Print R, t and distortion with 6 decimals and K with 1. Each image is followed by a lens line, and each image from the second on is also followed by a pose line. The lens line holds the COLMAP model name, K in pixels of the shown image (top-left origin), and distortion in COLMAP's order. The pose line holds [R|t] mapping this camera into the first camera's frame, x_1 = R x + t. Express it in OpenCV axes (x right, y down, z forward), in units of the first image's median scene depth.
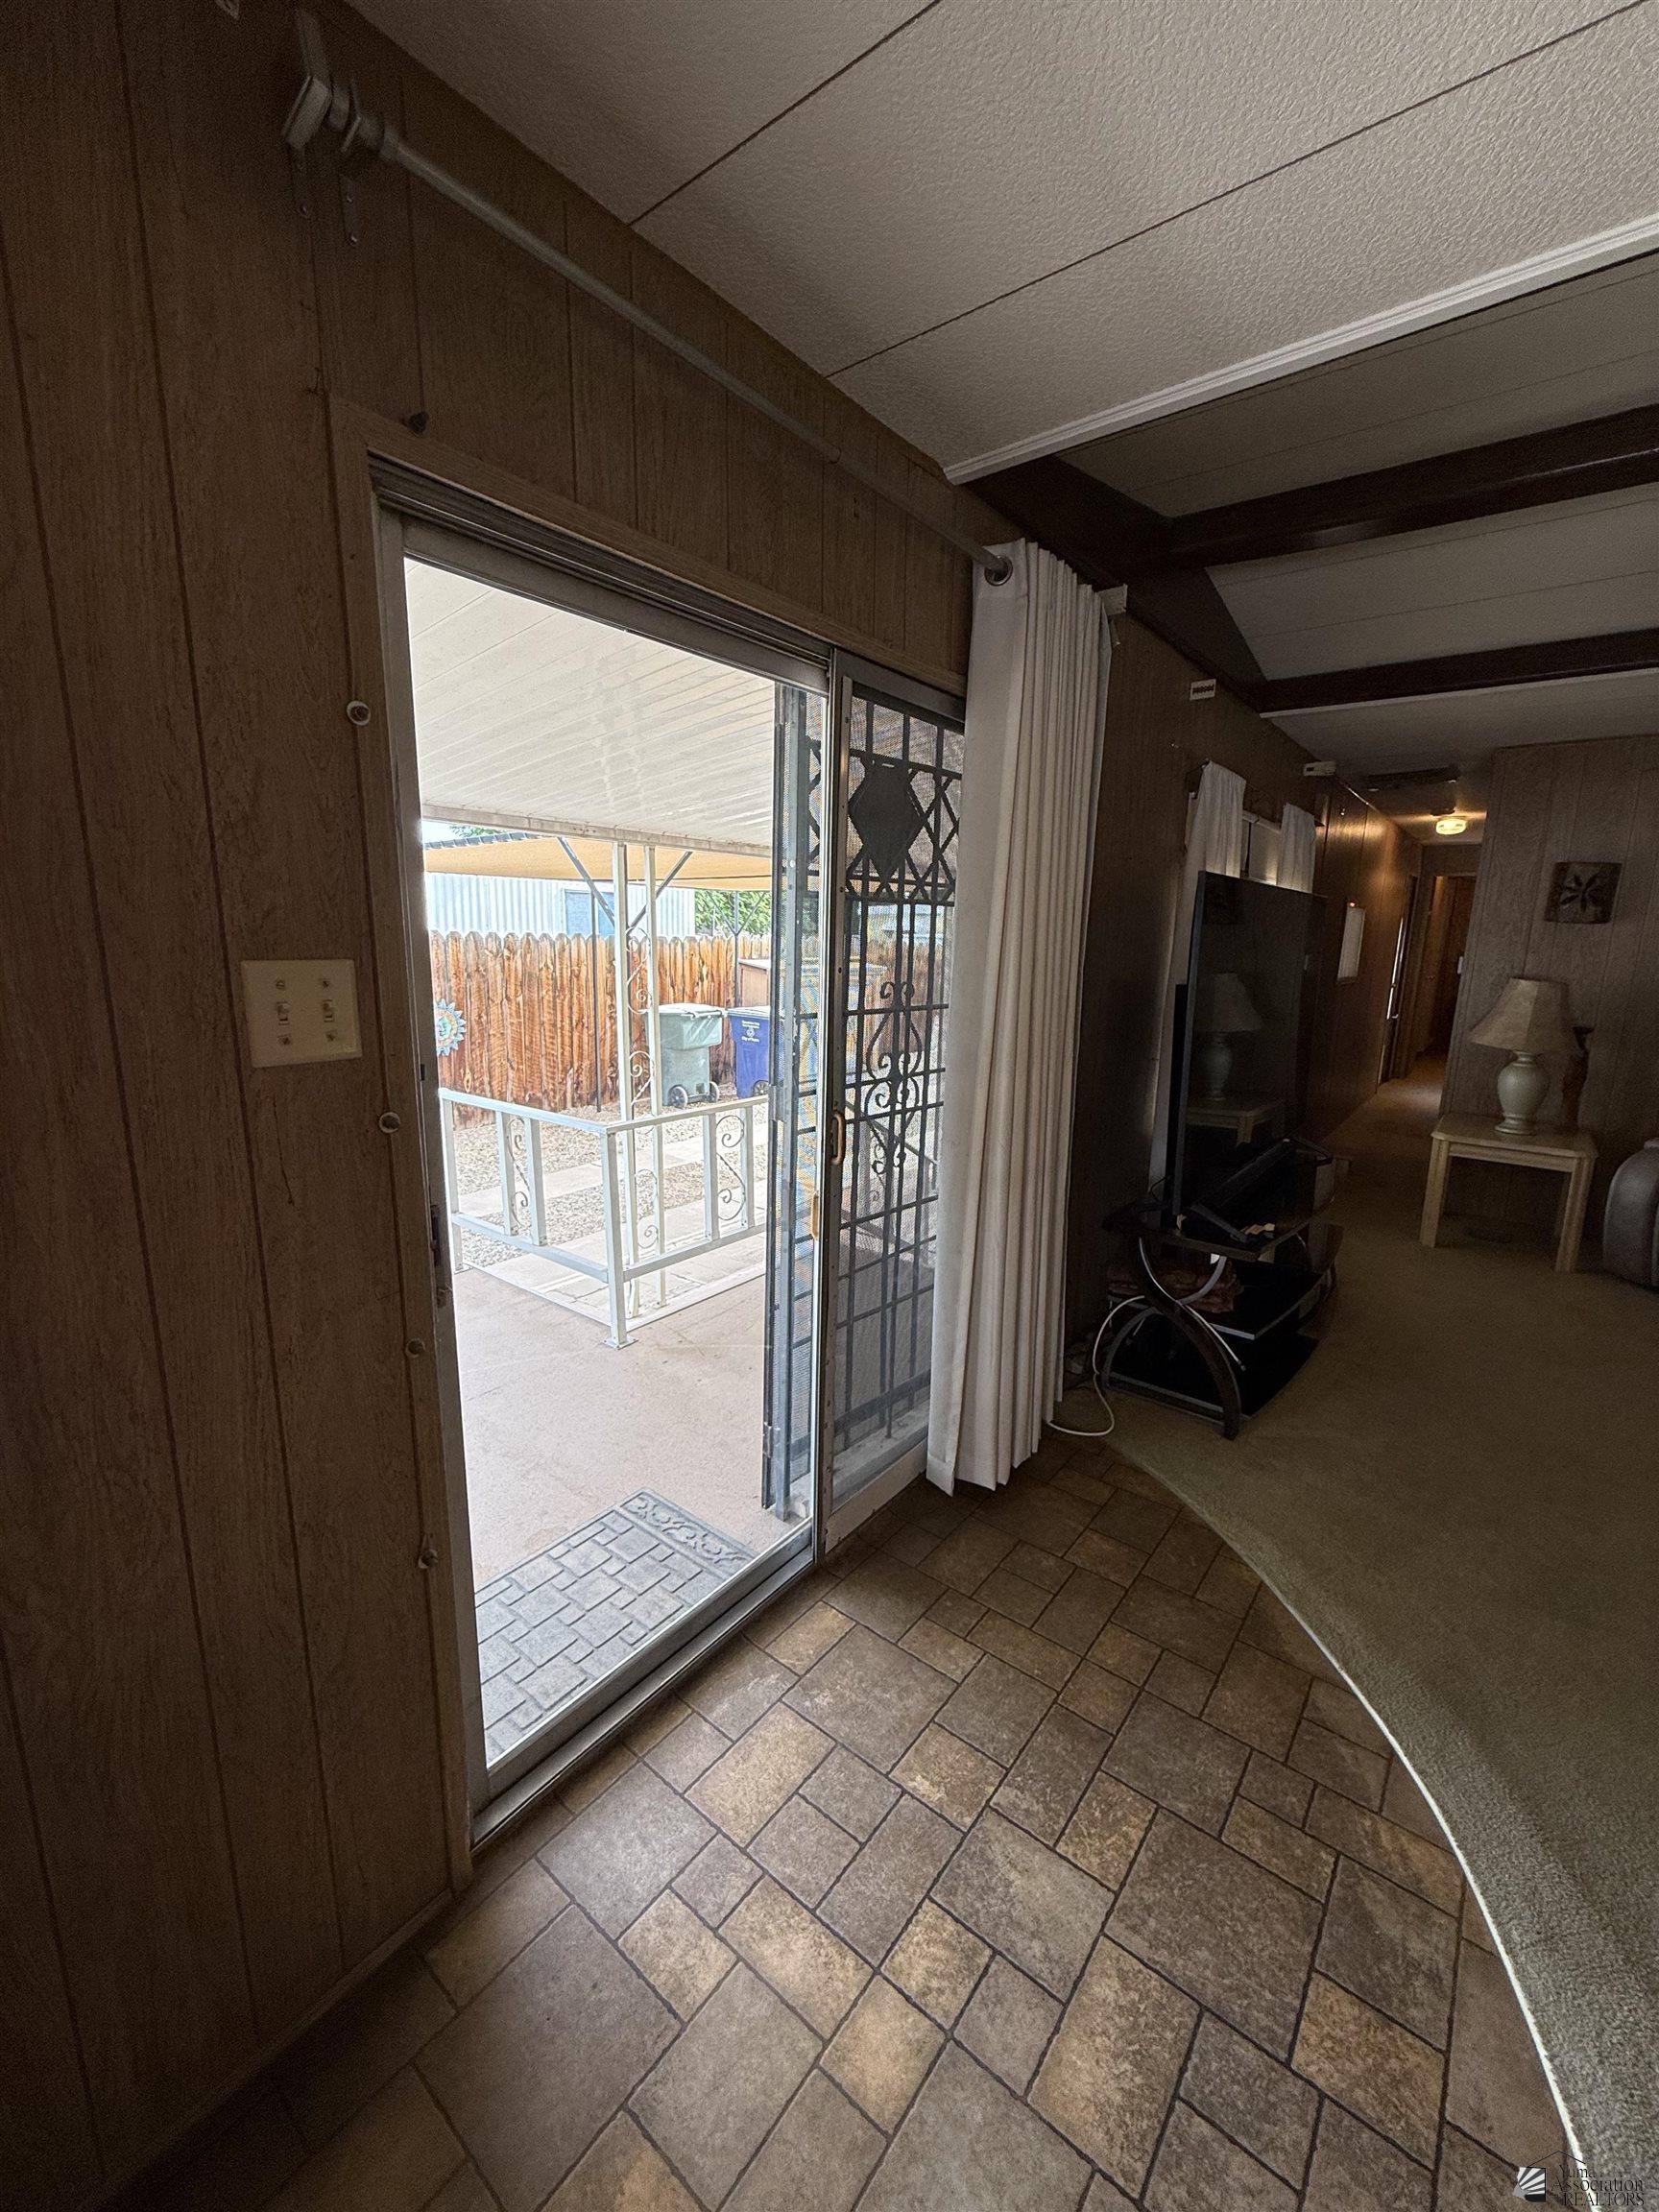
lens RADIAL K [[879.4, 0, 828.6], [0, 879.4, 1114.3], [0, 0, 1]] dist [-0.001237, -0.000001]
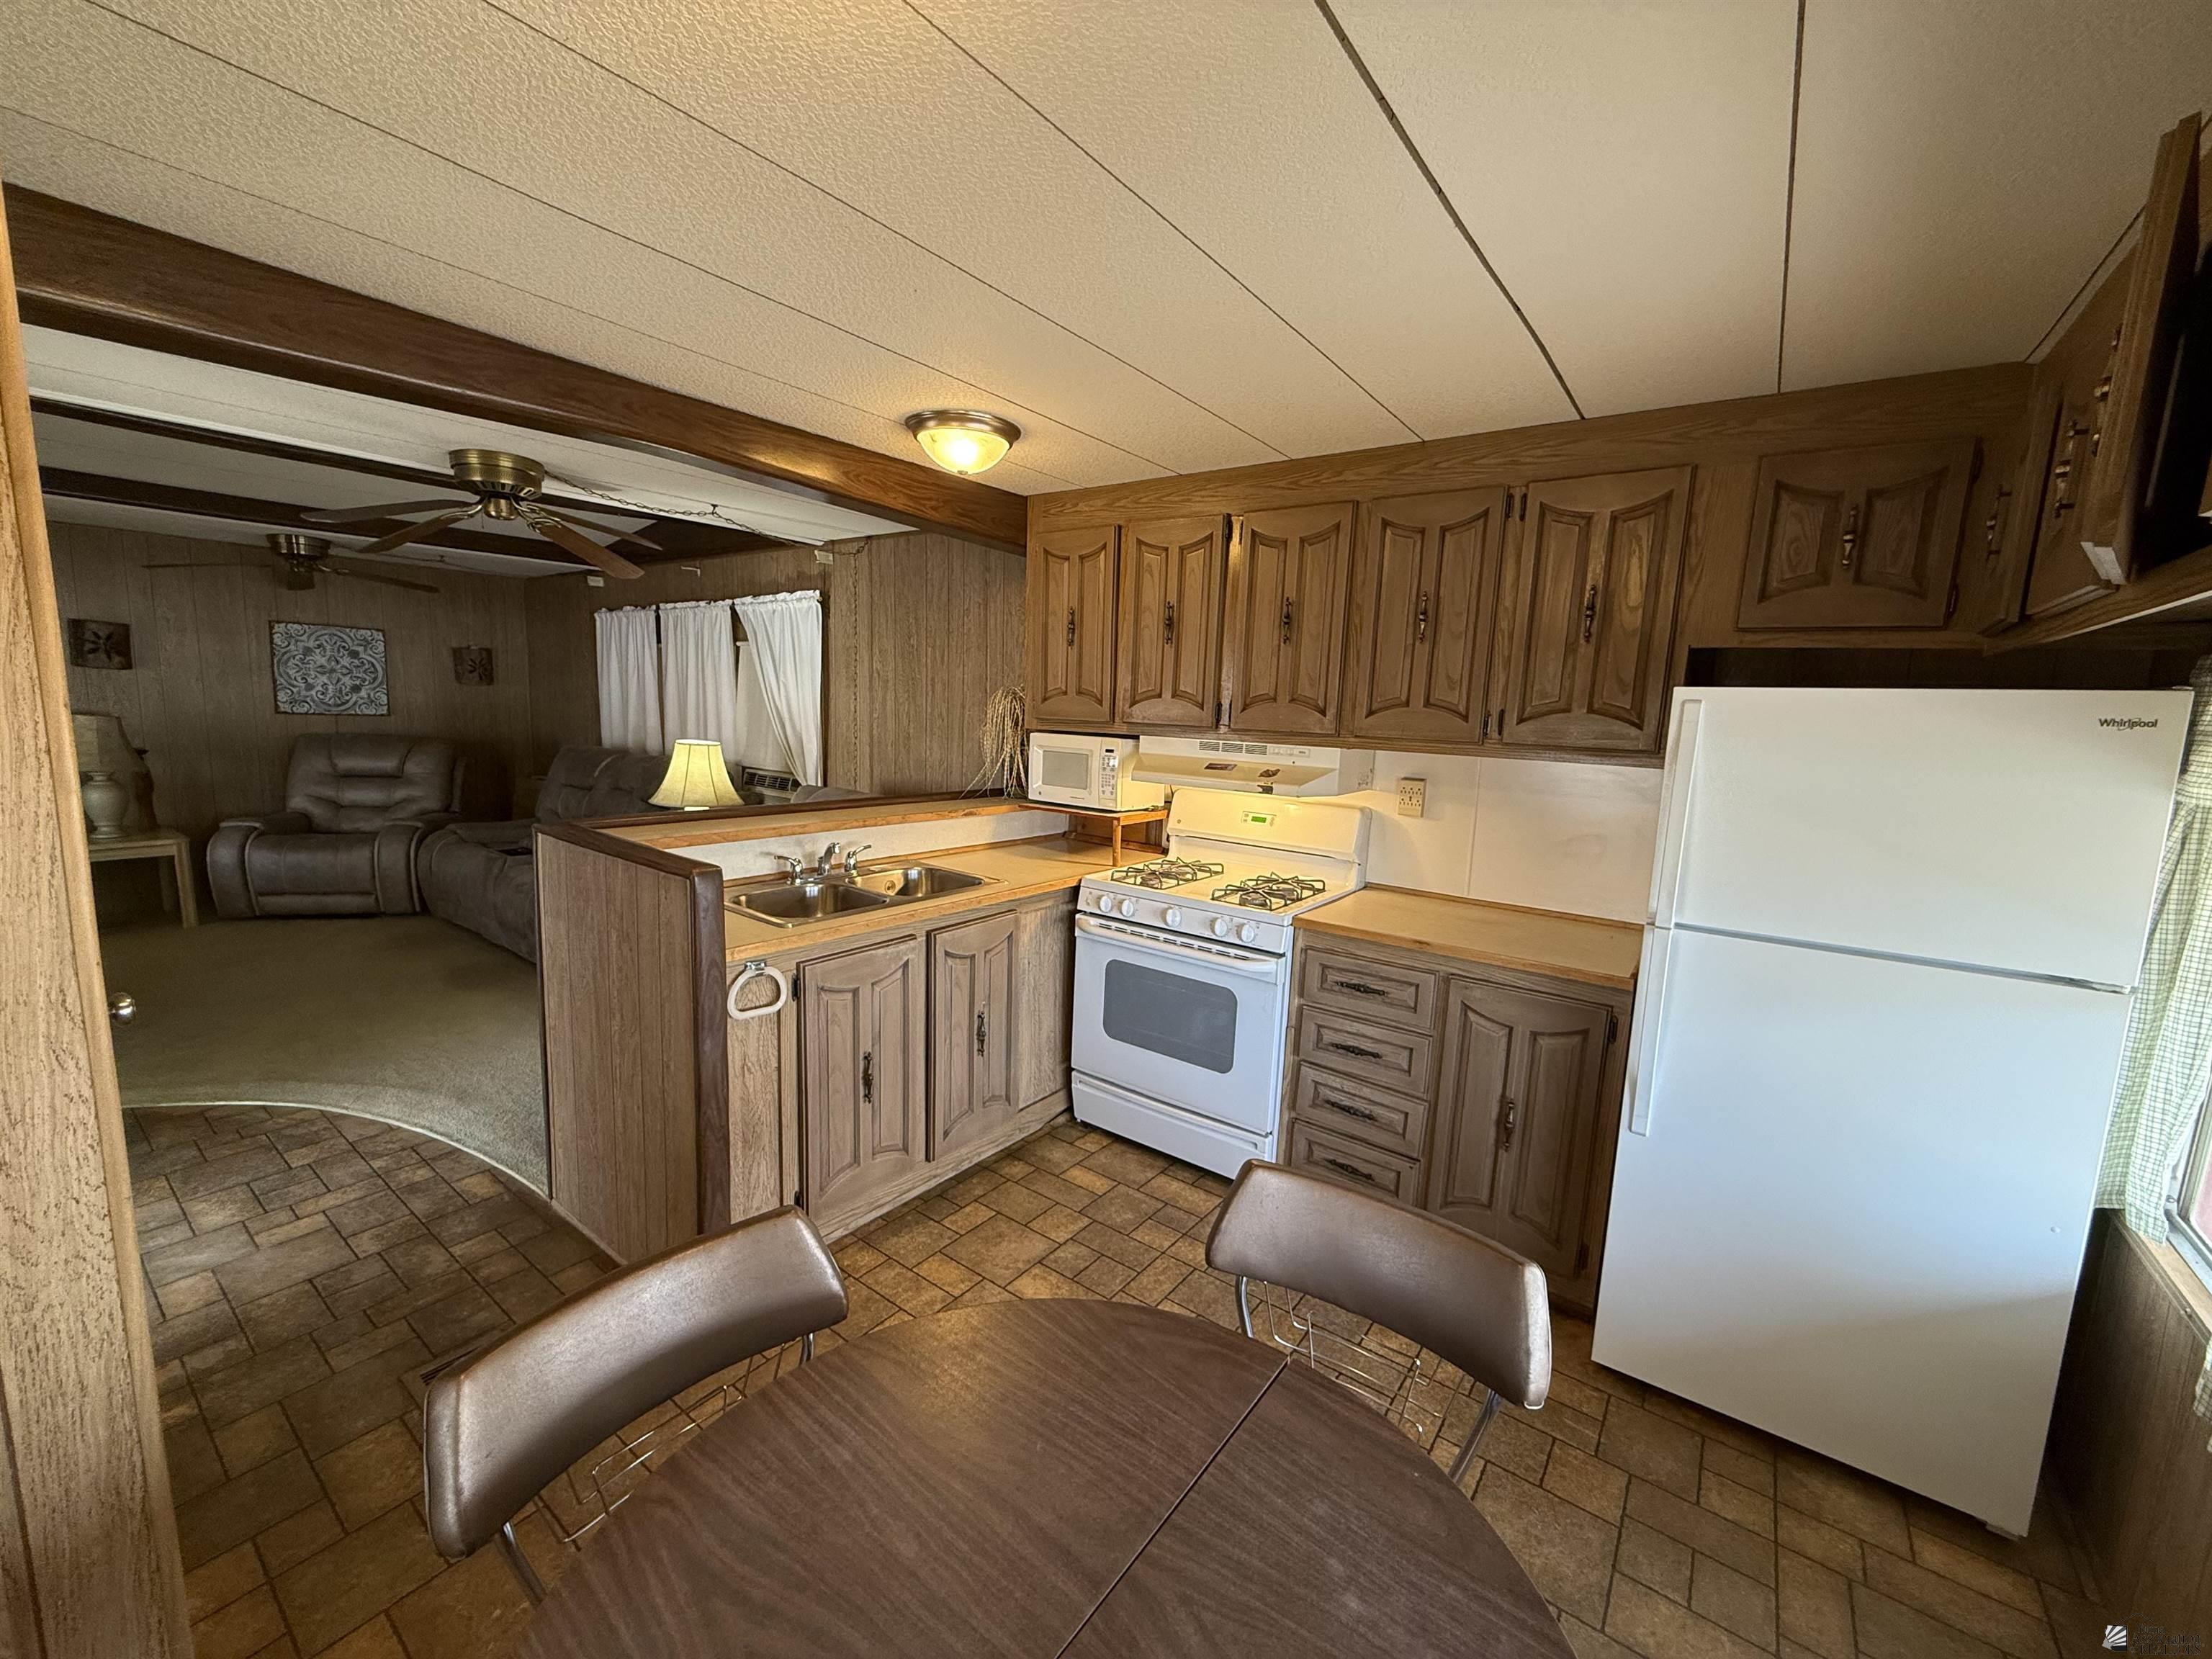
lens RADIAL K [[881.6, 0, 1102.0], [0, 881.6, 828.0], [0, 0, 1]] dist [-0.000385, -0.000261]
pose [[-0.035903, -0.166017, 0.985469, -0.534058], [0.170531, 0.970624, 0.169729, 0.038723], [-0.984698, 0.174147, -0.006537, -0.402433]]
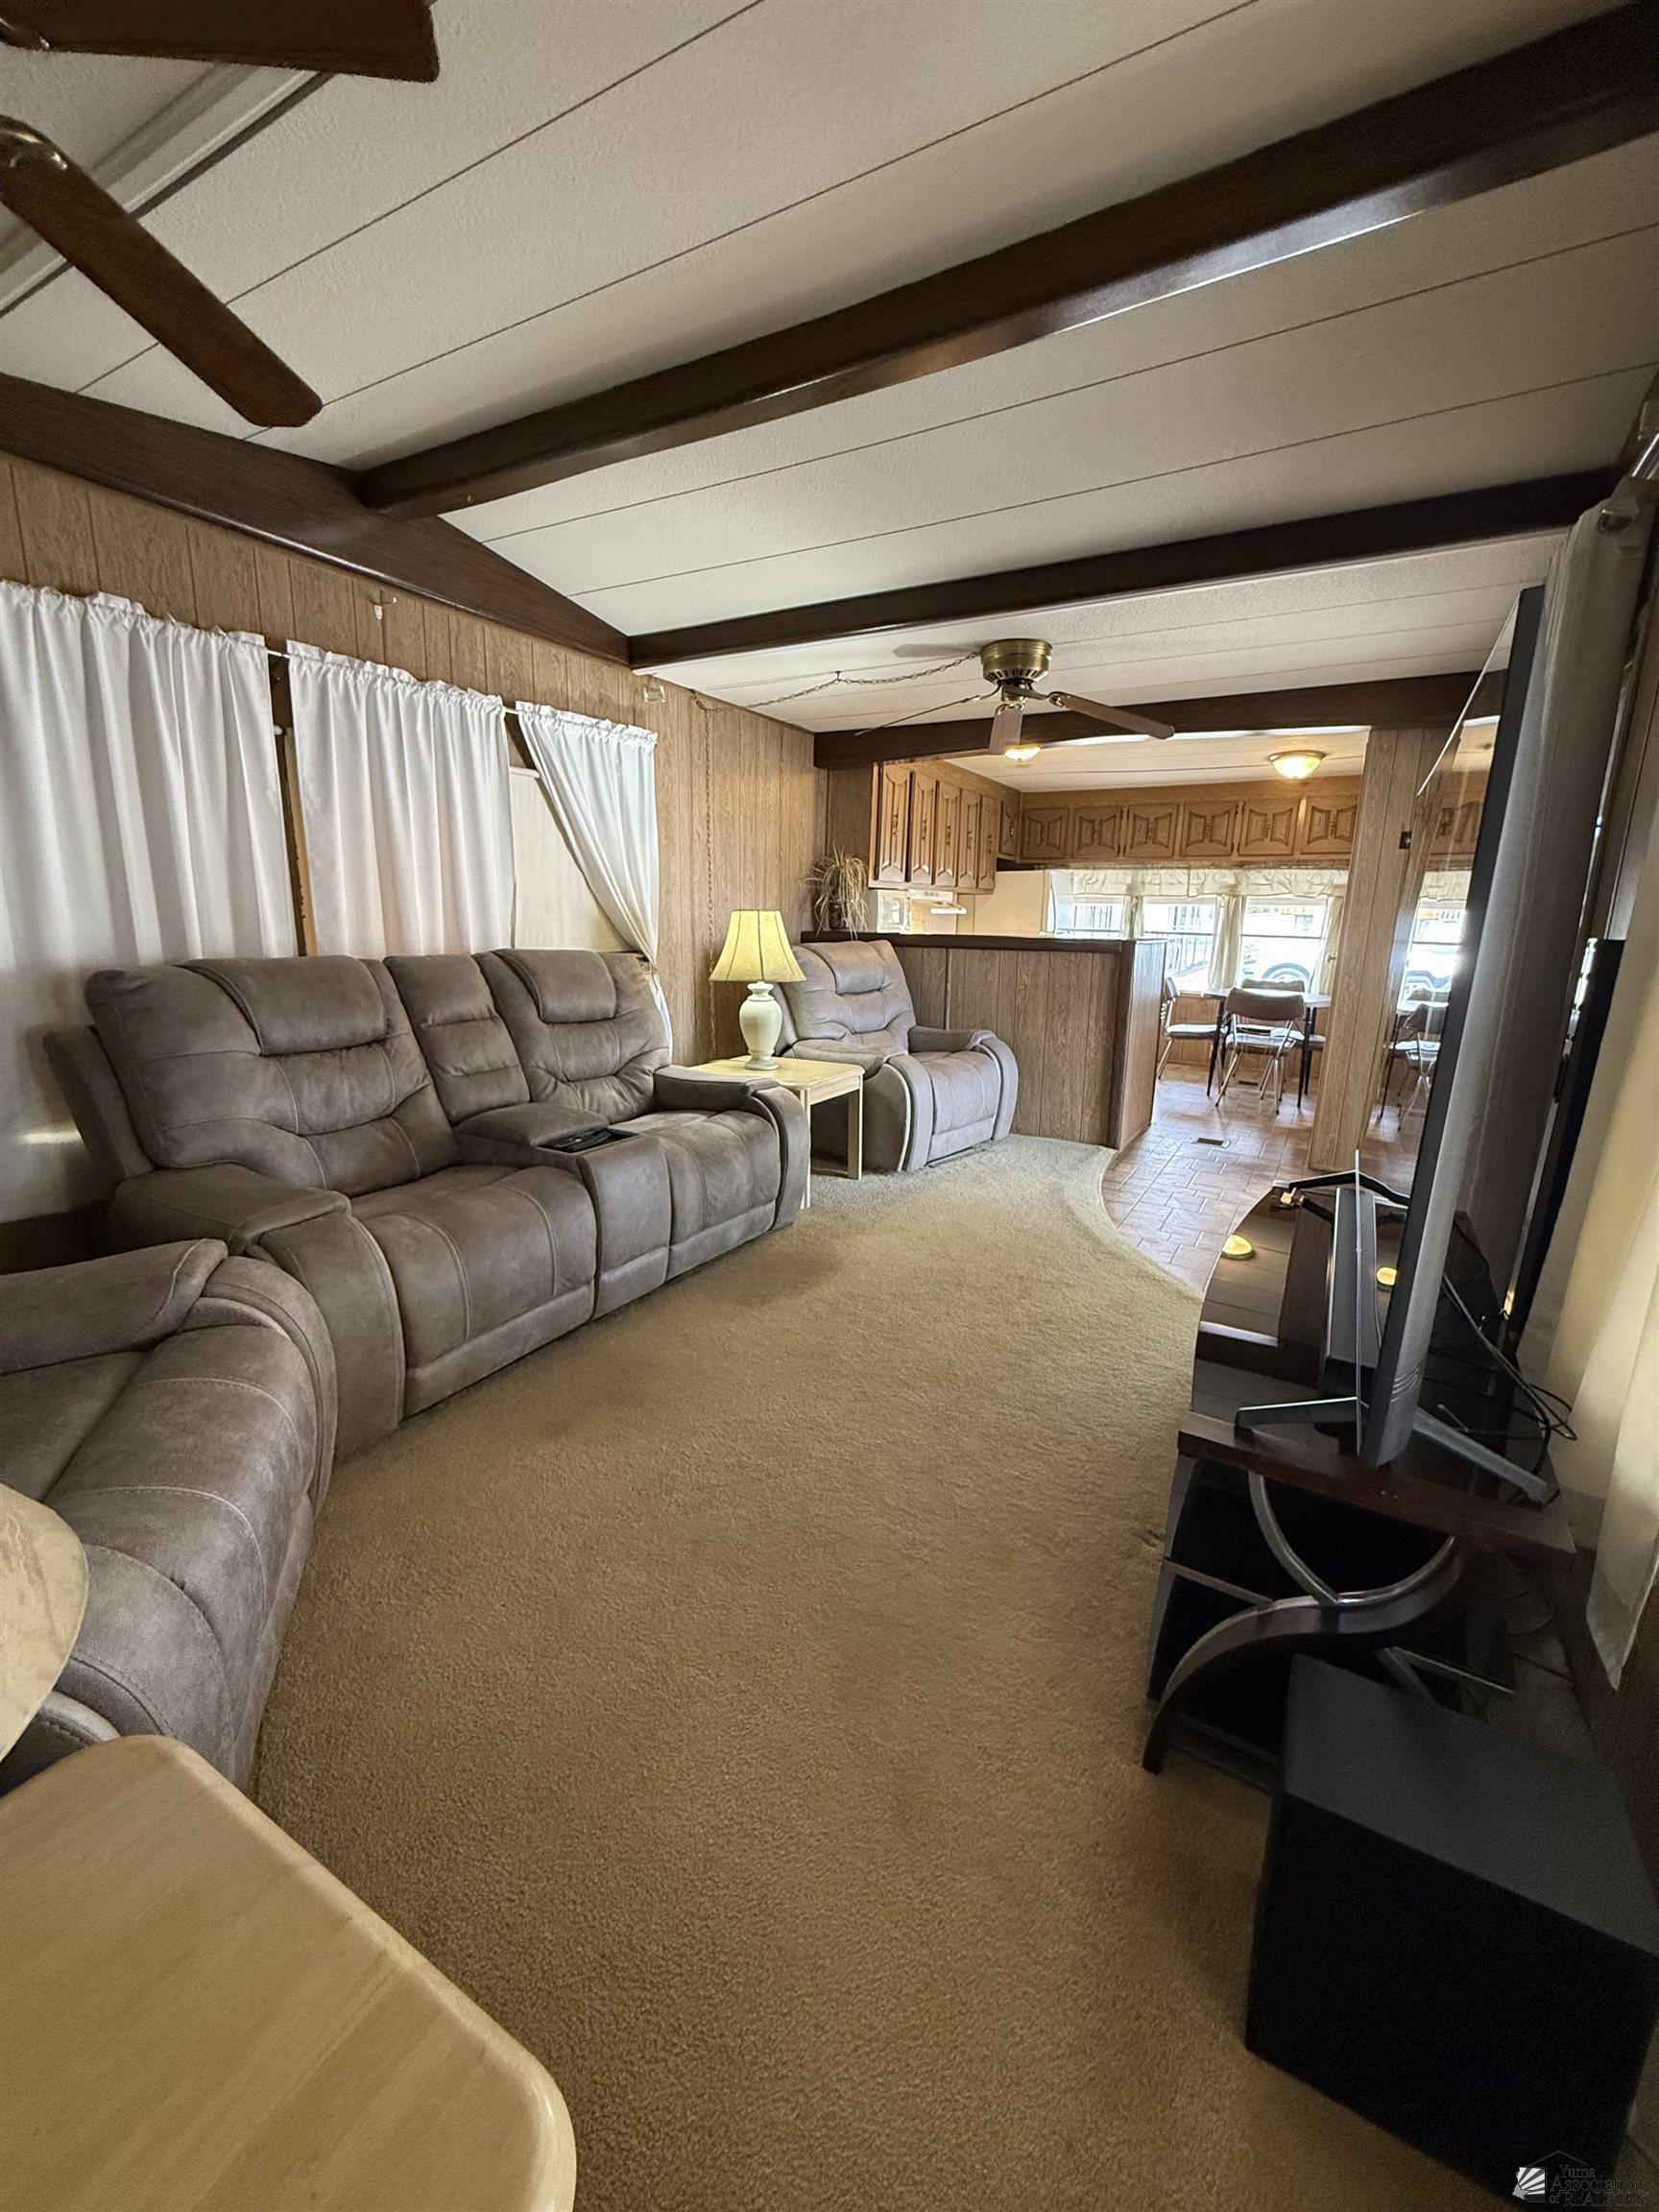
lens RADIAL K [[882.7, 0, 825.3], [0, 882.7, 1099.5], [0, 0, 1]] dist [-0.000235, -0.000322]
pose [[-0.988466, -0.007576, -0.151250, 0.707298], [-0.069131, 0.911186, 0.406154, -0.187240], [0.134740, 0.411925, -0.901201, 1.110495]]
